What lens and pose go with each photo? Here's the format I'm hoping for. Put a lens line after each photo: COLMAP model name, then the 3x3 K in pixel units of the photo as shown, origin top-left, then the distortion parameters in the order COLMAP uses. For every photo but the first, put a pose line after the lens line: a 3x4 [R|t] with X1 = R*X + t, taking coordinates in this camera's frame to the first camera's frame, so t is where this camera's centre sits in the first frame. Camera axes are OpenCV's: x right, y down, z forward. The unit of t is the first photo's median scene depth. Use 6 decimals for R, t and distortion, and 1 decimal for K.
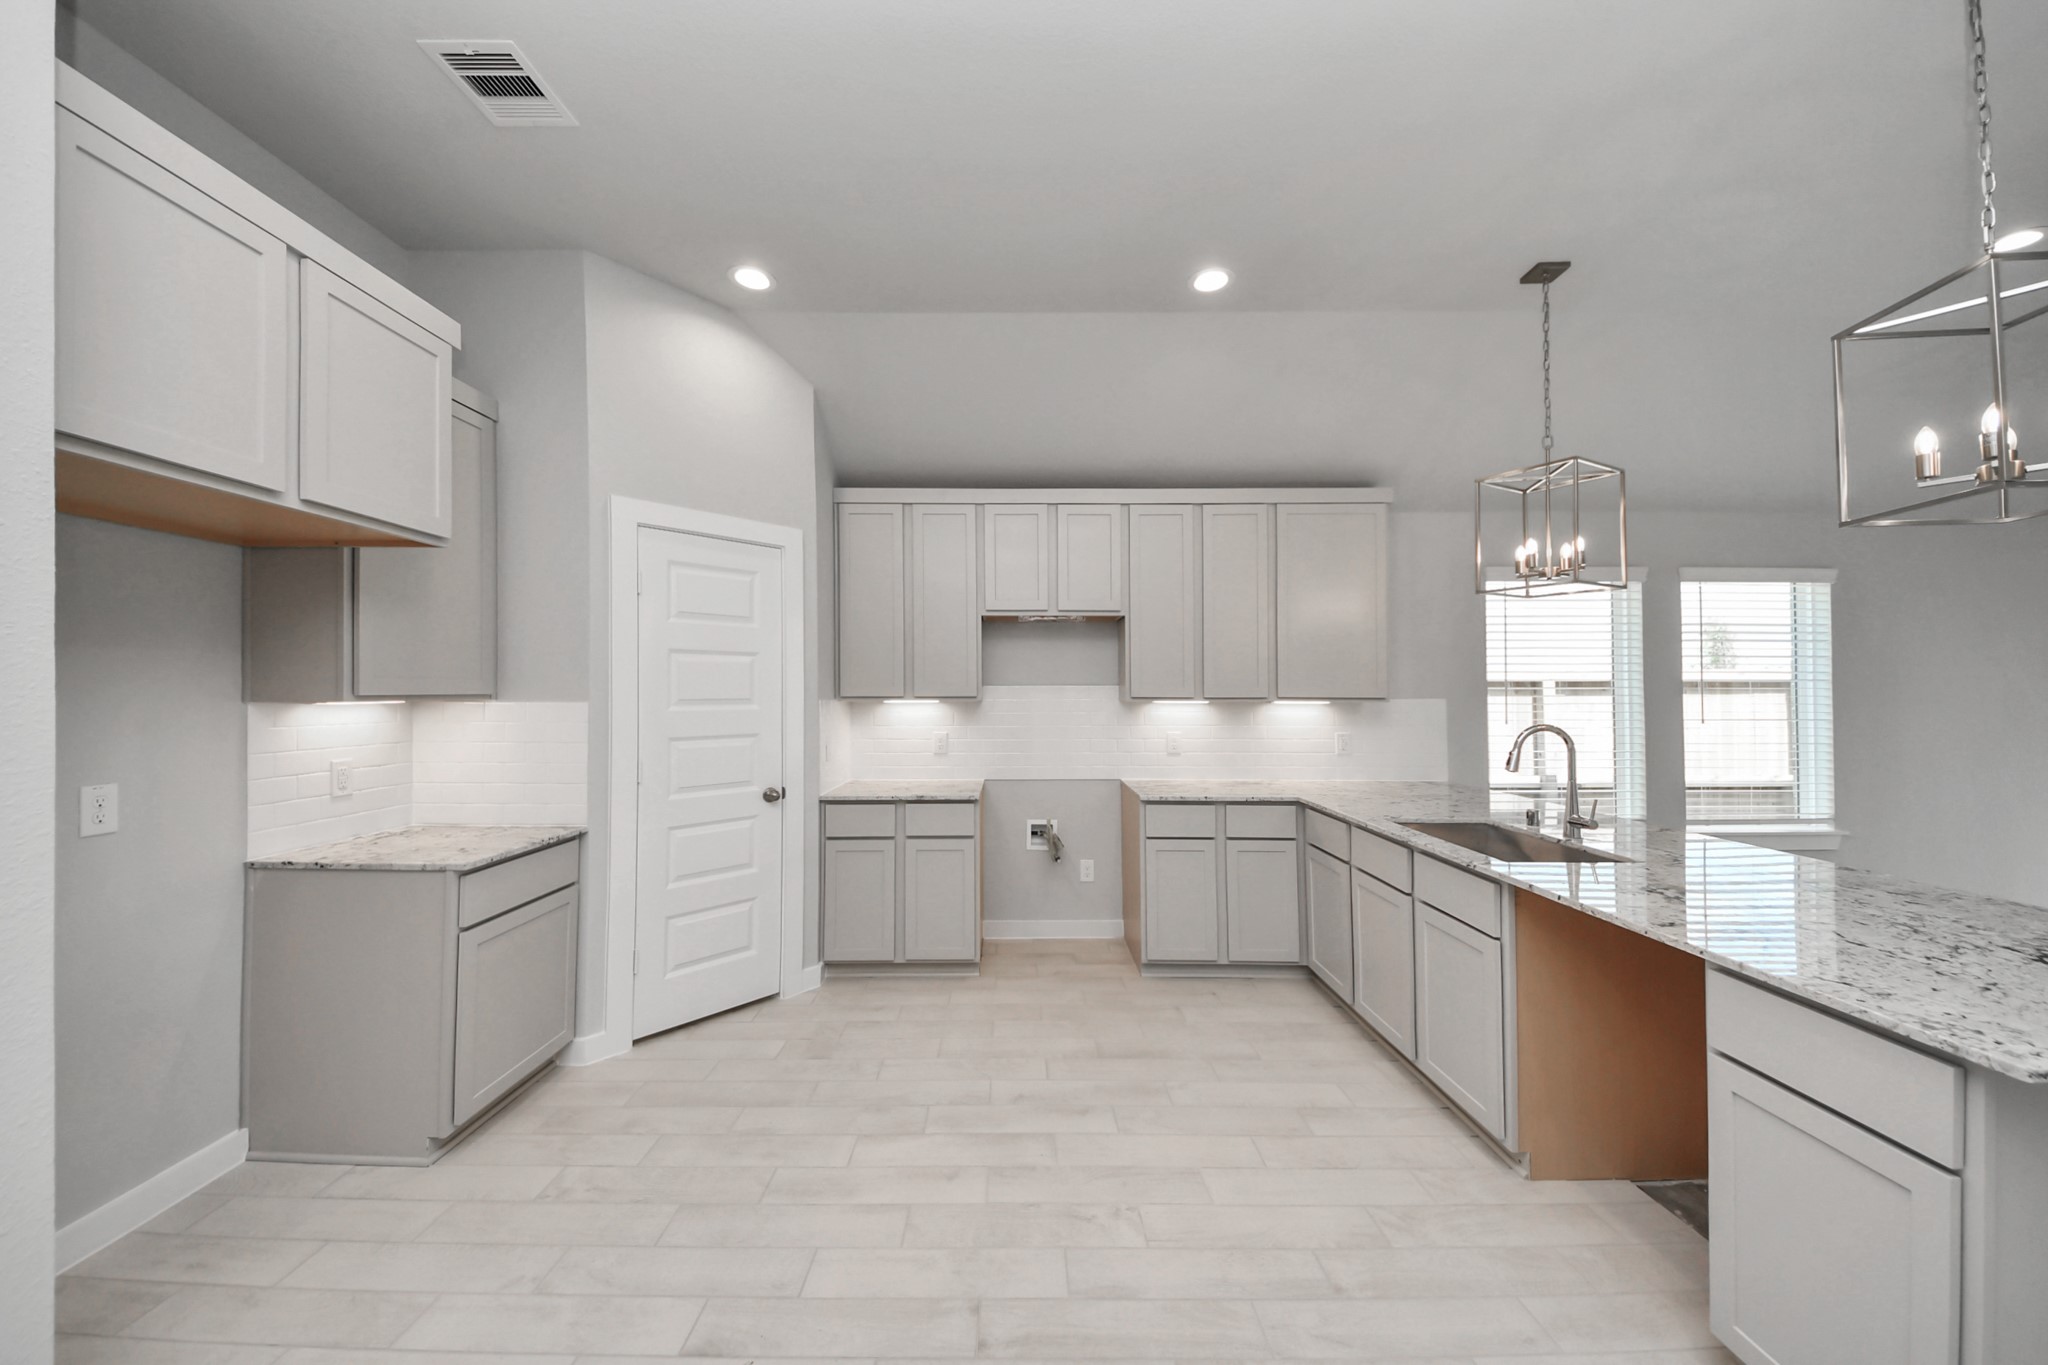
lens RADIAL K [[707.7, 0, 1025.7], [0, 707.7, 692.1], [0, 0, 1]] dist [0.072898, -0.027423]
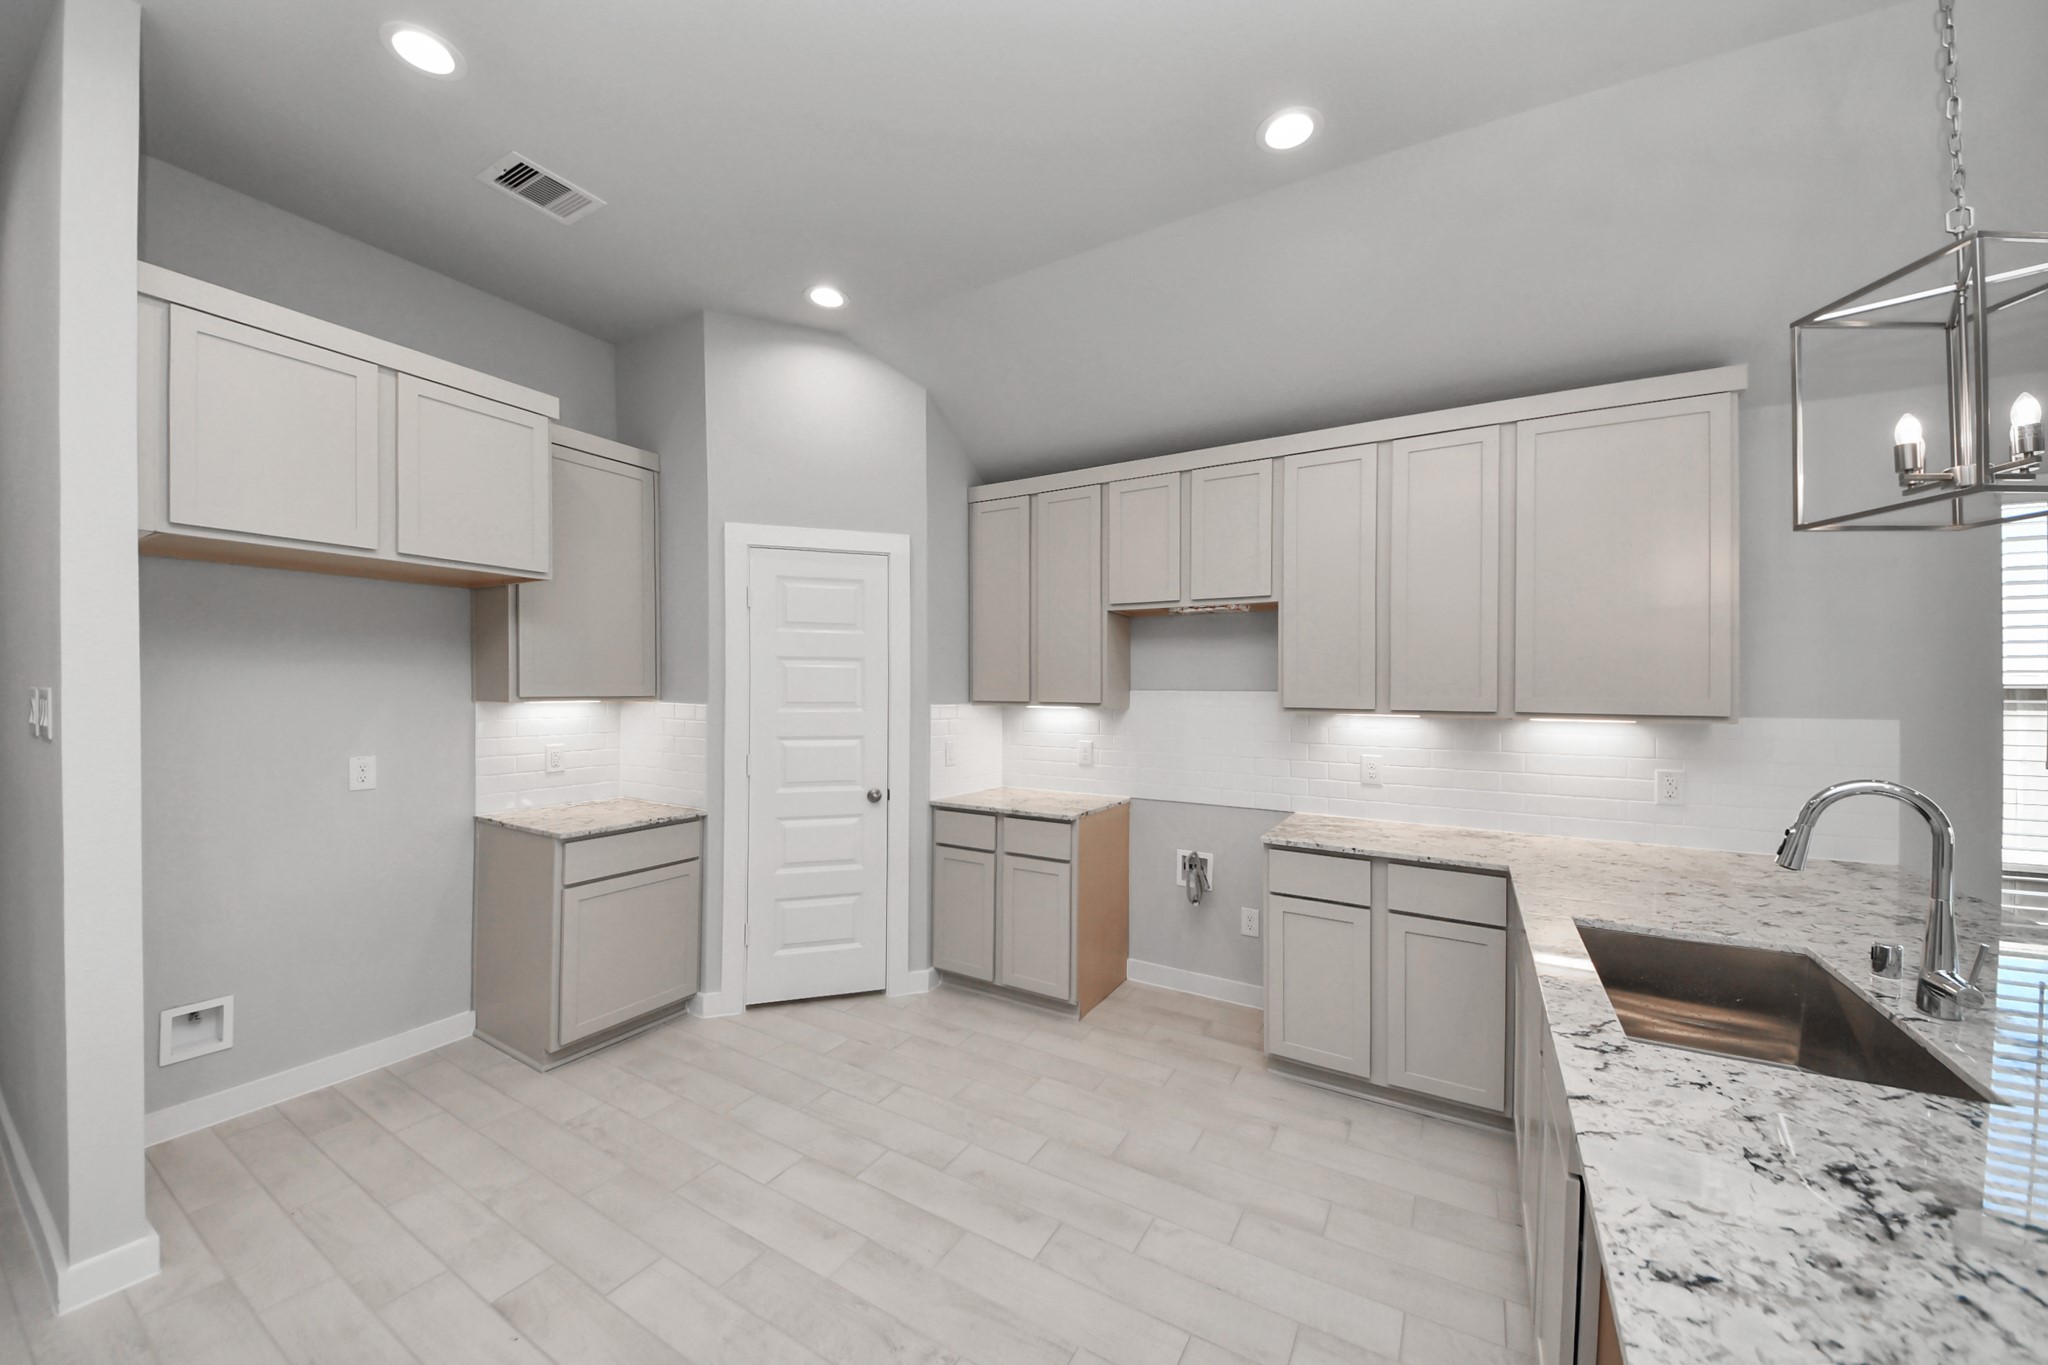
lens RADIAL K [[734.4, 0, 1018.9], [0, 734.4, 695.5], [0, 0, 1]] dist [0.081131, -0.031903]
pose [[0.866003, 0.010476, -0.499930, 0.355094], [-0.008208, 0.999944, 0.006735, -0.010147], [0.499972, -0.001729, 0.866040, 0.184113]]
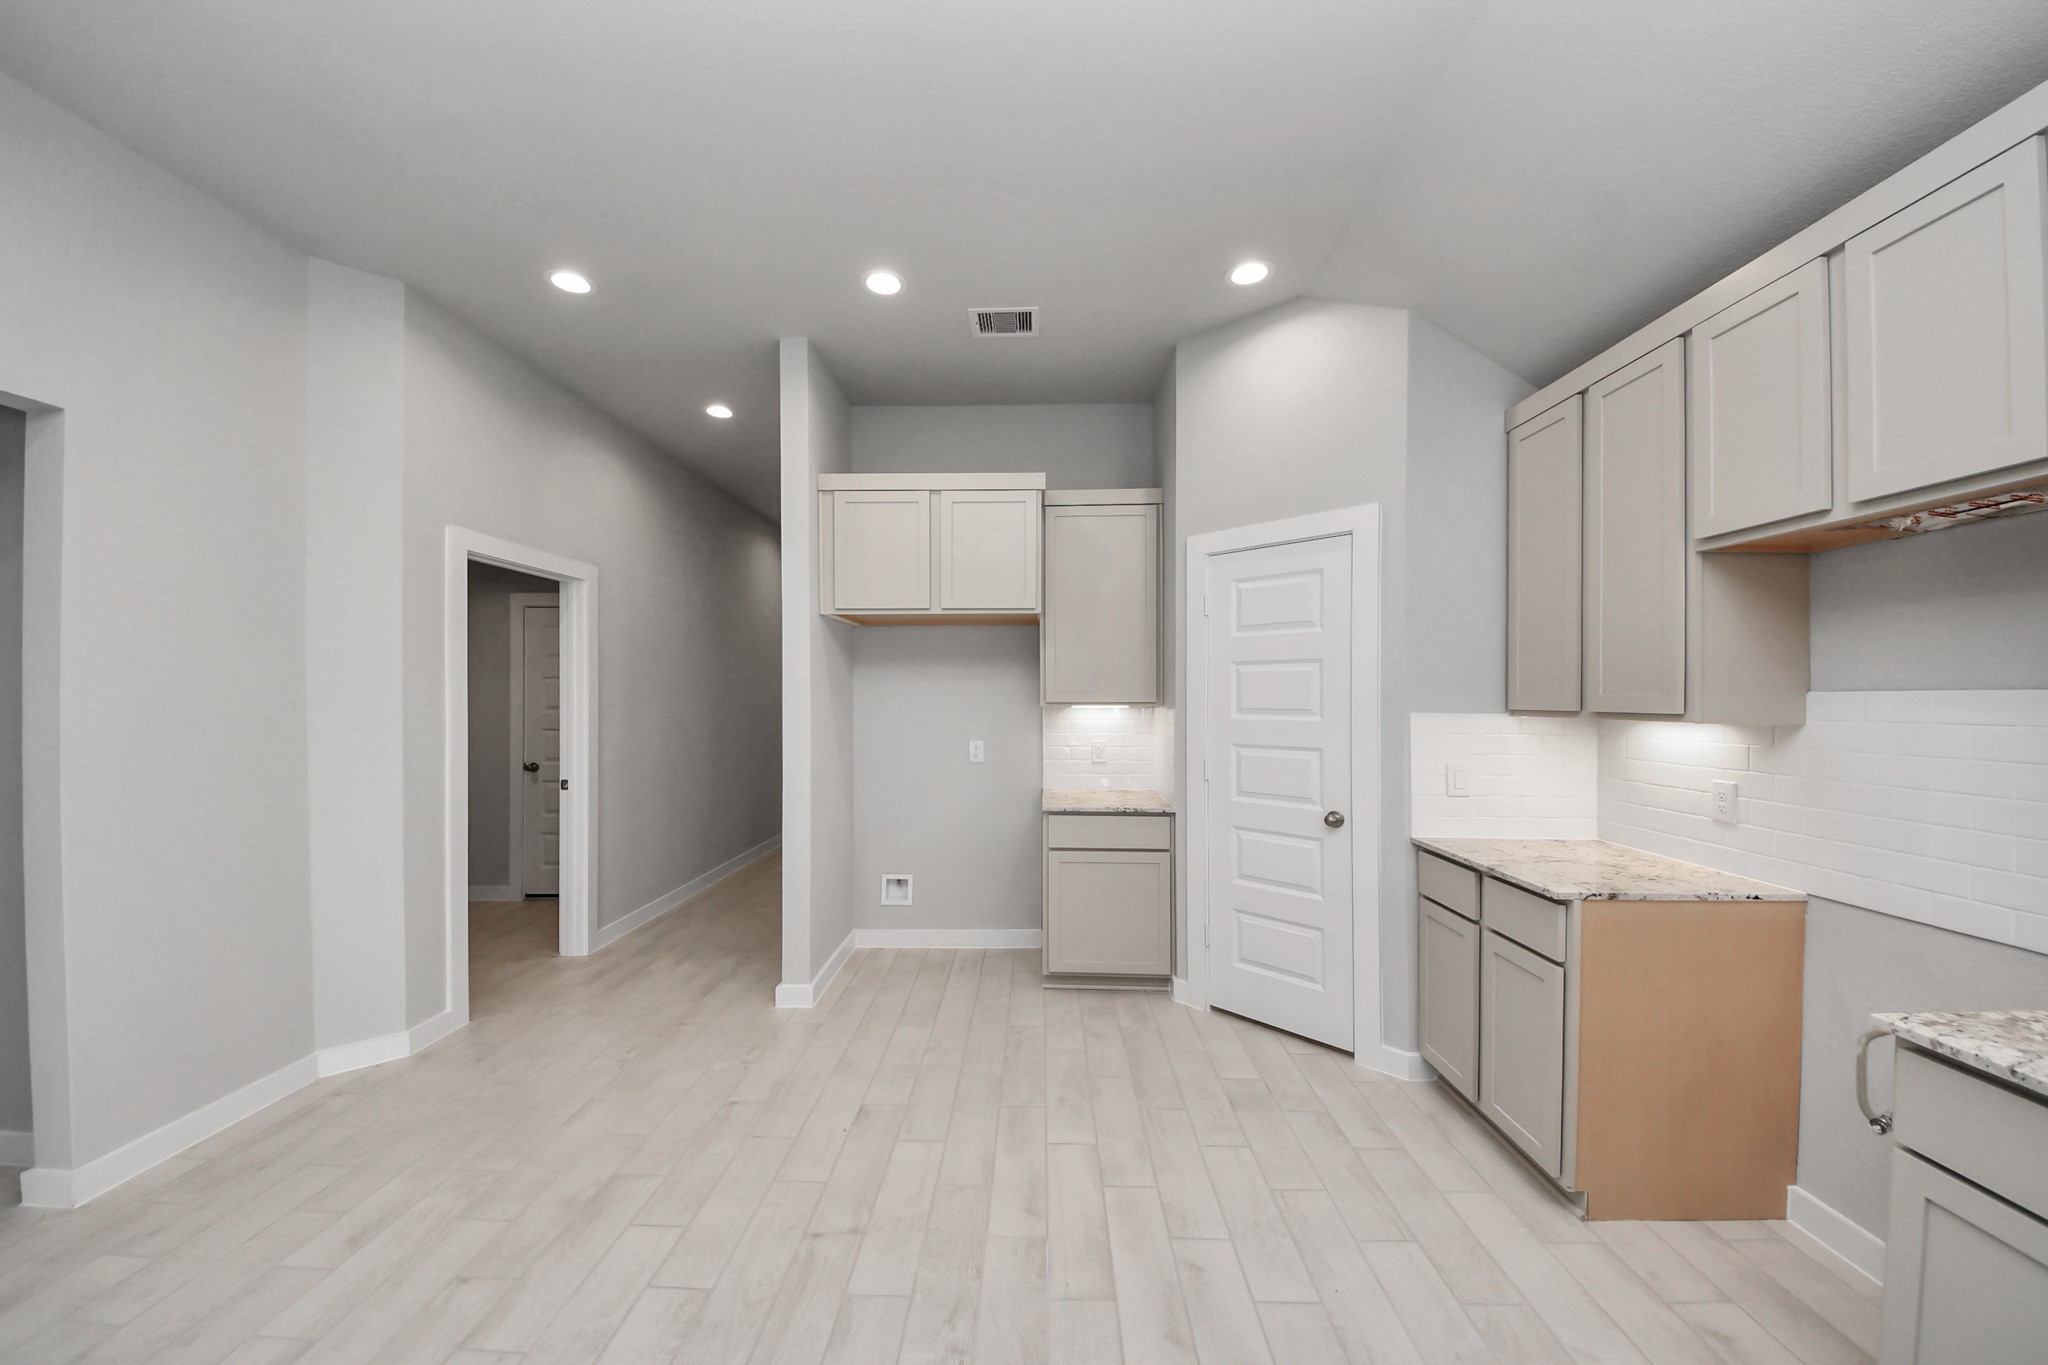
lens RADIAL K [[734.4, 0, 1018.9], [0, 734.4, 695.5], [0, 0, 1]] dist [0.081131, -0.031903]
pose [[0.018370, 0.003872, -0.999824, 0.557938], [0.000467, 0.999992, 0.003881, -0.012085], [0.999831, -0.000538, 0.018368, 0.601038]]
